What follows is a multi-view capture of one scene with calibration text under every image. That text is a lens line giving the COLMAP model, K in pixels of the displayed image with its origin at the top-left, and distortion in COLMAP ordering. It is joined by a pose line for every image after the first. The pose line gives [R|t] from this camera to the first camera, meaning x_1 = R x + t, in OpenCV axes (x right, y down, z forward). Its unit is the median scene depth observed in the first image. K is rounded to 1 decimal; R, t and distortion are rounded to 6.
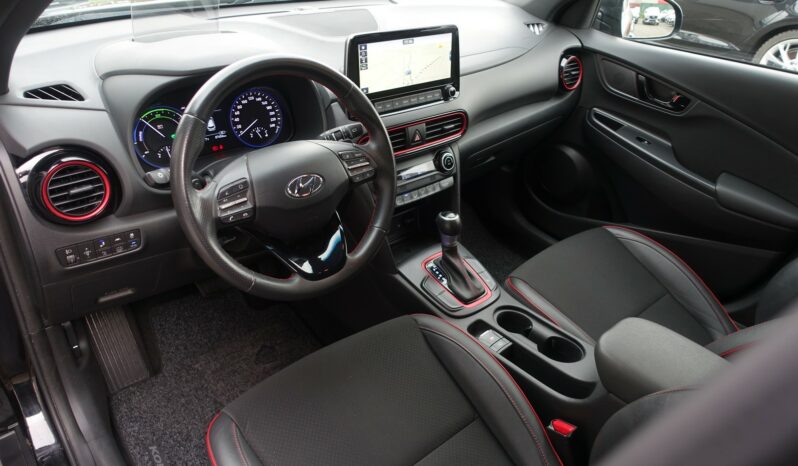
lens RADIAL K [[550.1, 0, 402.4], [0, 550.1, 224.9], [0, 0, 1]] dist [-0.009169, 0.004893]
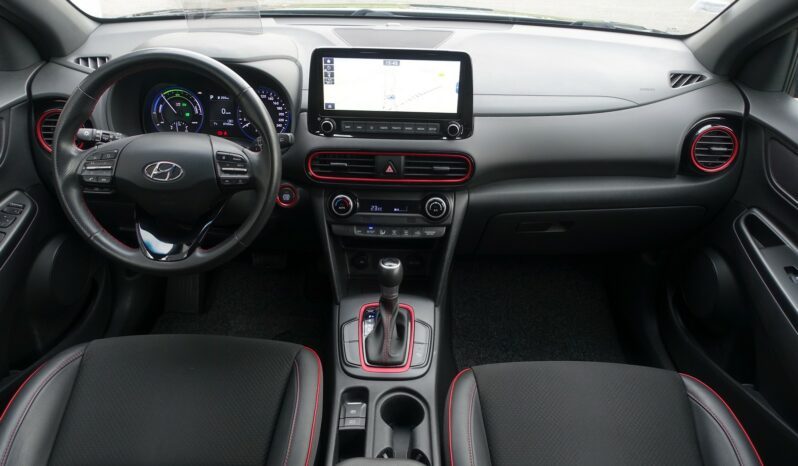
lens RADIAL K [[550.1, 0, 406.1], [0, 550.1, 228.3], [0, 0, 1]] dist [-0.009169, 0.004893]
pose [[0.753772, 0.291960, -0.588717, 0.653487], [-0.319164, 0.945774, 0.060387, -0.141407], [0.574424, 0.142379, 0.806080, 0.330225]]
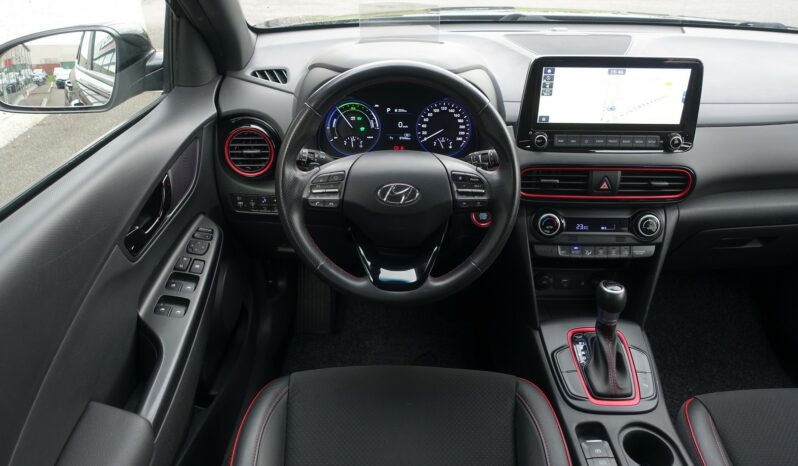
lens RADIAL K [[550.1, 0, 401.5], [0, 550.1, 227.4], [0, 0, 1]] dist [-0.009169, 0.004893]
pose [[0.751187, 0.278319, -0.598545, 0.338708], [-0.304346, 0.950664, 0.060090, -0.059090], [0.585740, 0.137026, 0.798832, 0.173183]]
